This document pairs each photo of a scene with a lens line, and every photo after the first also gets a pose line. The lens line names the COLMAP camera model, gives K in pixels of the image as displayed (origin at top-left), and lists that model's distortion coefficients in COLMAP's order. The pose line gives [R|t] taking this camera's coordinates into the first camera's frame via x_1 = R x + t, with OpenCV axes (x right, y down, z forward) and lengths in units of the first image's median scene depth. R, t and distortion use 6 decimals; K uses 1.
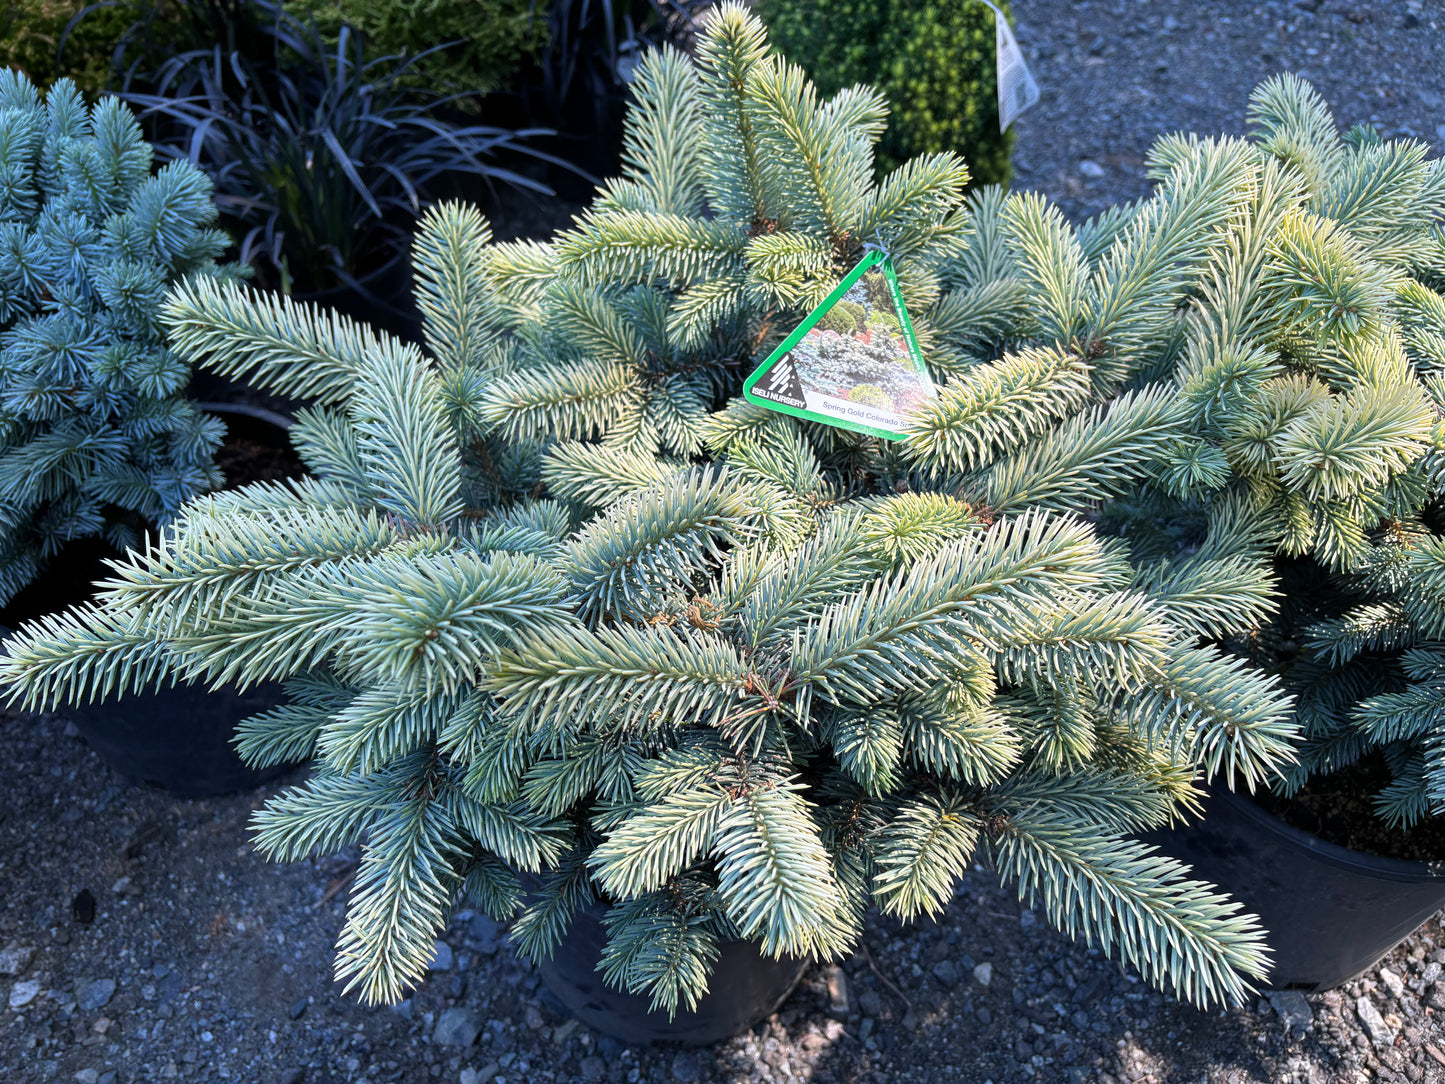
lens RADIAL K [[1071.8, 0, 722.5], [0, 1071.8, 542.0], [0, 0, 1]] dist [0.021098, -0.035224]
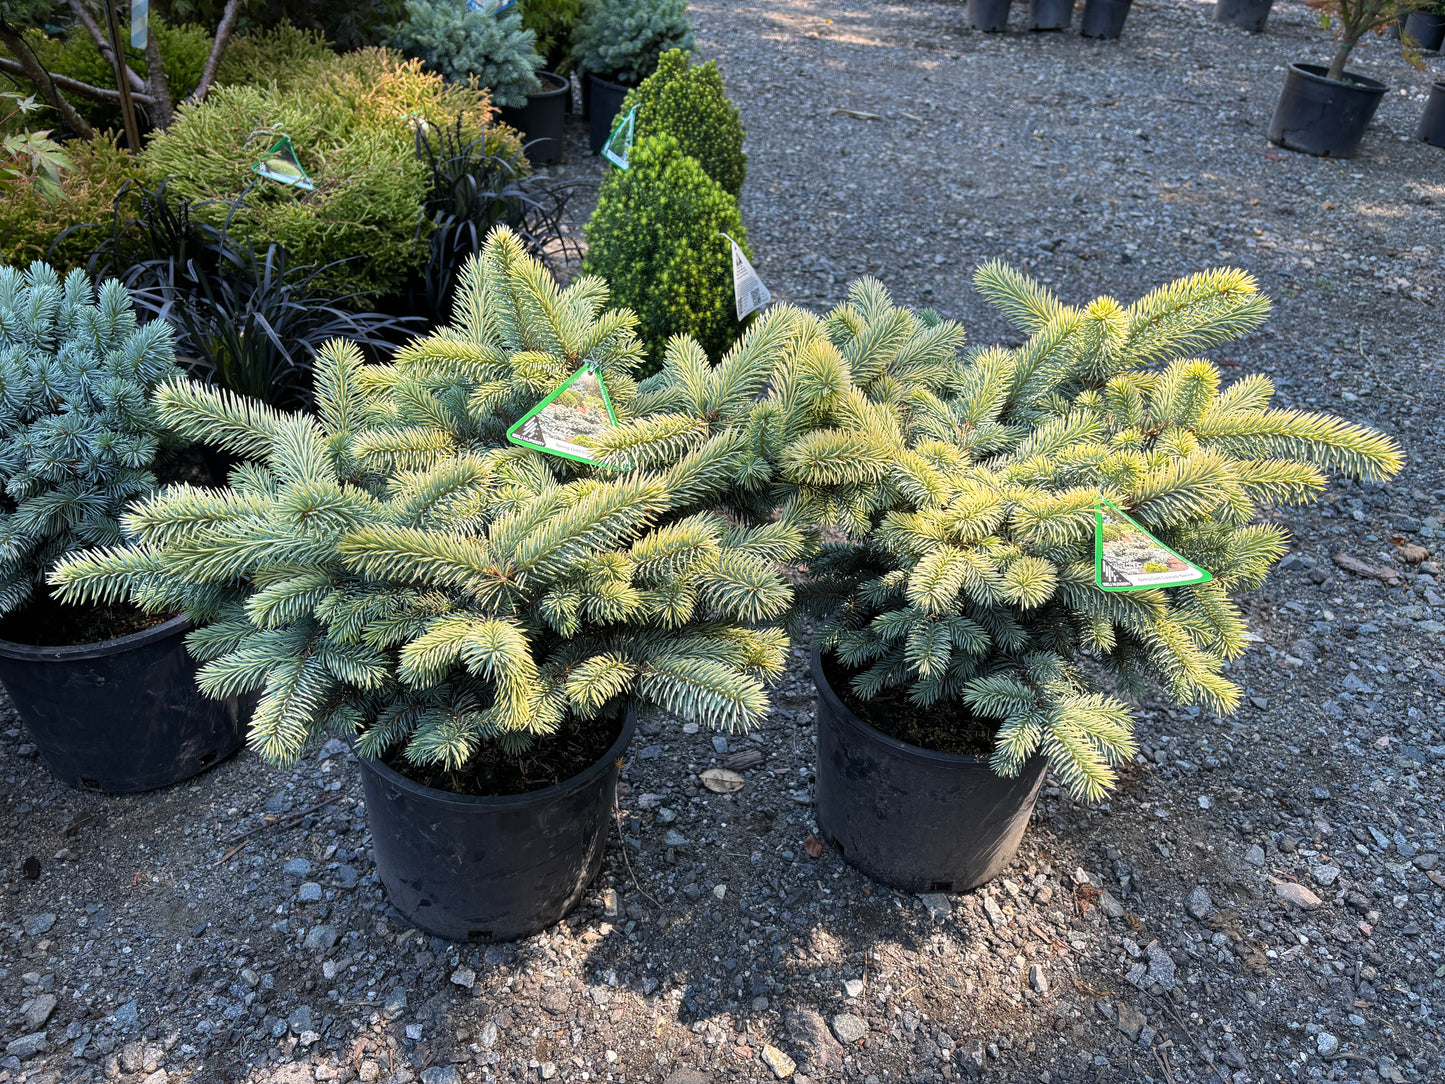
lens RADIAL K [[1072.2, 0, 729.3], [0, 1072.2, 553.6], [0, 0, 1]] dist [0.016386, -0.024998]
pose [[0.995843, -0.008799, 0.090665, 0.141025], [0.025254, 0.982976, -0.181989, 0.238902], [-0.087520, 0.183522, 0.979112, -0.444289]]
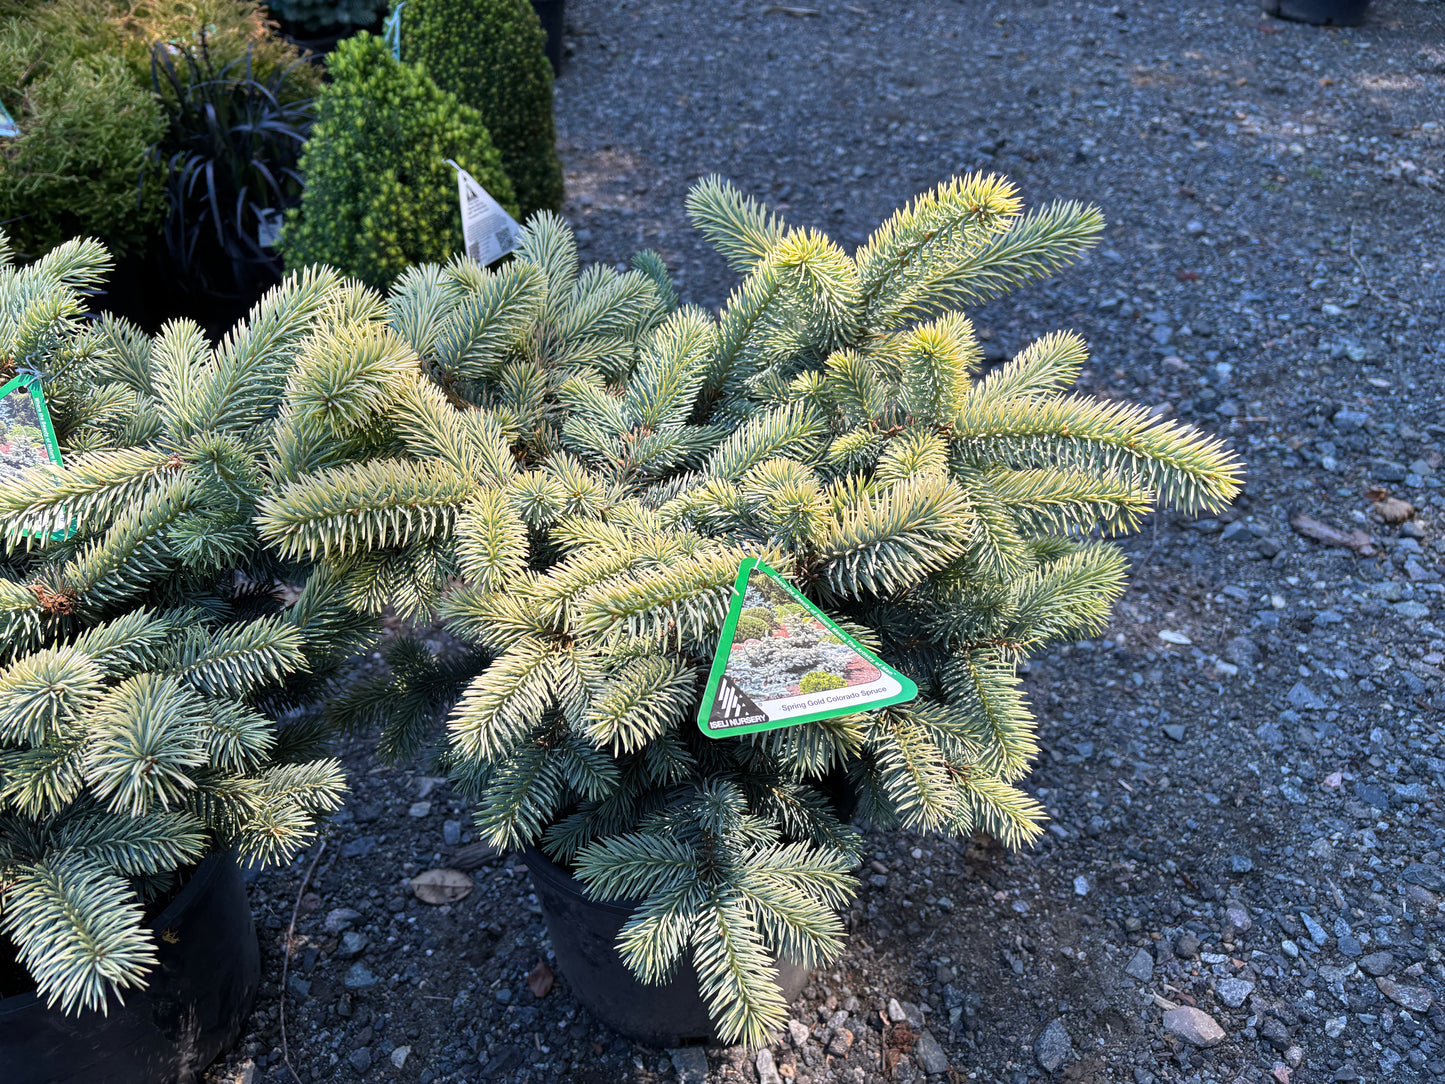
lens RADIAL K [[1071.8, 0, 722.5], [0, 1071.8, 542.0], [0, 0, 1]] dist [0.021098, -0.035224]
pose [[0.996872, -0.061742, 0.049335, 0.556049], [0.067619, 0.989461, -0.128038, 0.070722], [-0.040910, 0.130974, 0.990541, -0.099512]]
